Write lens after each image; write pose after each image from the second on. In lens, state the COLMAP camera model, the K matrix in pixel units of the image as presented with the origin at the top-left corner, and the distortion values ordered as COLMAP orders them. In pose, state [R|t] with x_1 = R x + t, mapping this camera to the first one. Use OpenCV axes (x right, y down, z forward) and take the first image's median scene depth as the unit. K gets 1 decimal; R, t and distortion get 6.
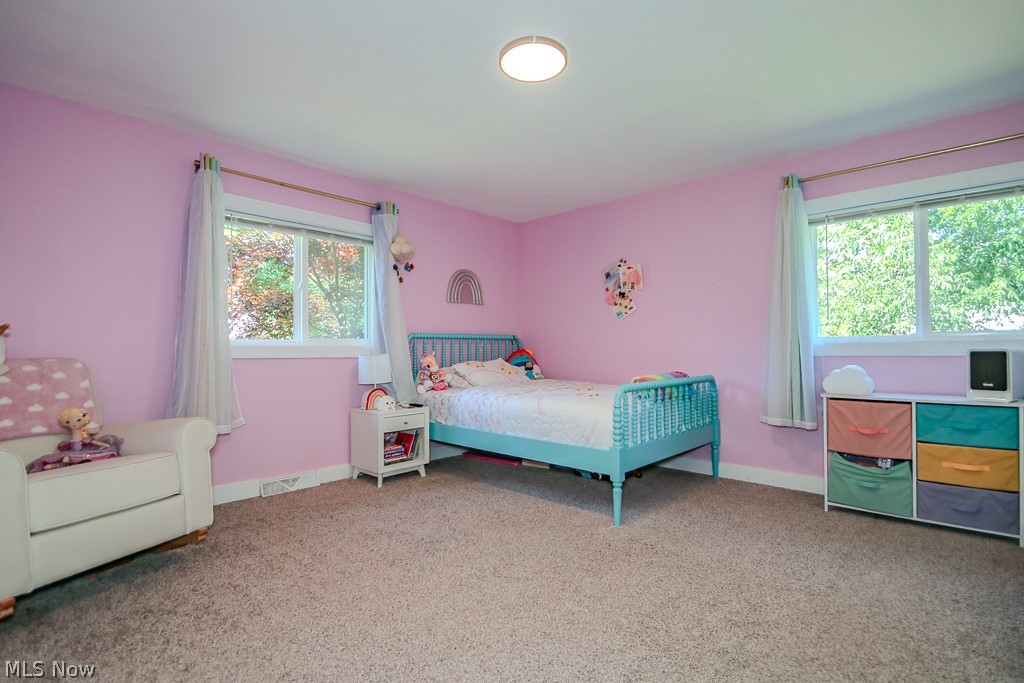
lens RADIAL K [[494.1, 0, 511.1], [0, 494.1, 351.4], [0, 0, 1]] dist [0.004026, 0.000069]
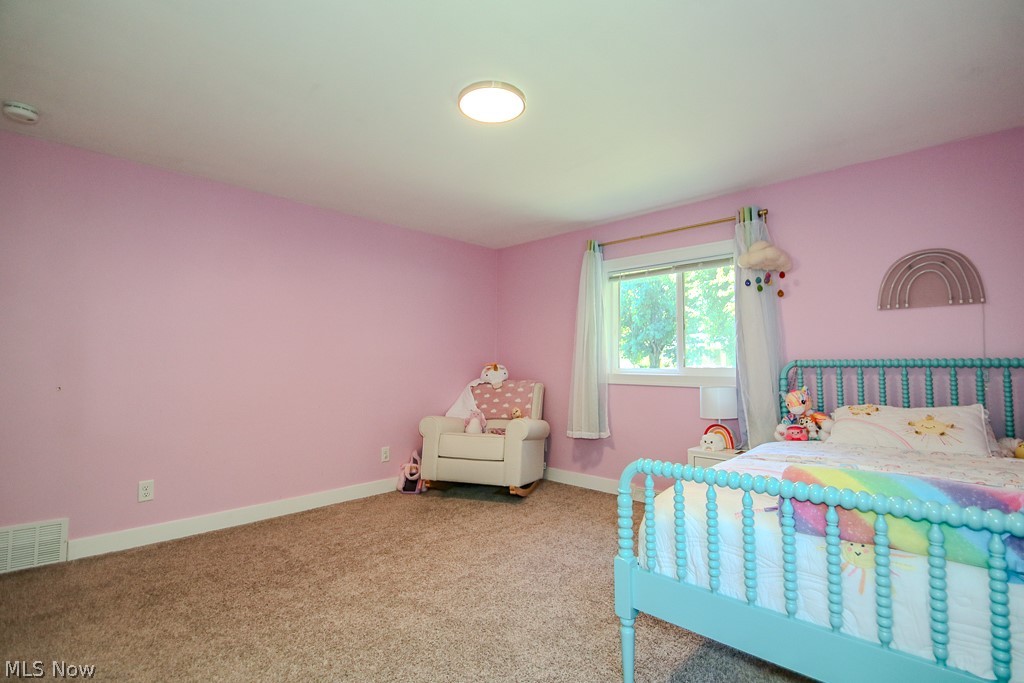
lens RADIAL K [[494.1, 0, 511.1], [0, 494.1, 351.4], [0, 0, 1]] dist [0.004026, 0.000069]
pose [[-0.003716, -0.035931, -0.999347, 0.712619], [-0.014088, 0.999257, -0.035876, -0.021695], [0.999894, 0.013946, -0.004220, 0.711595]]
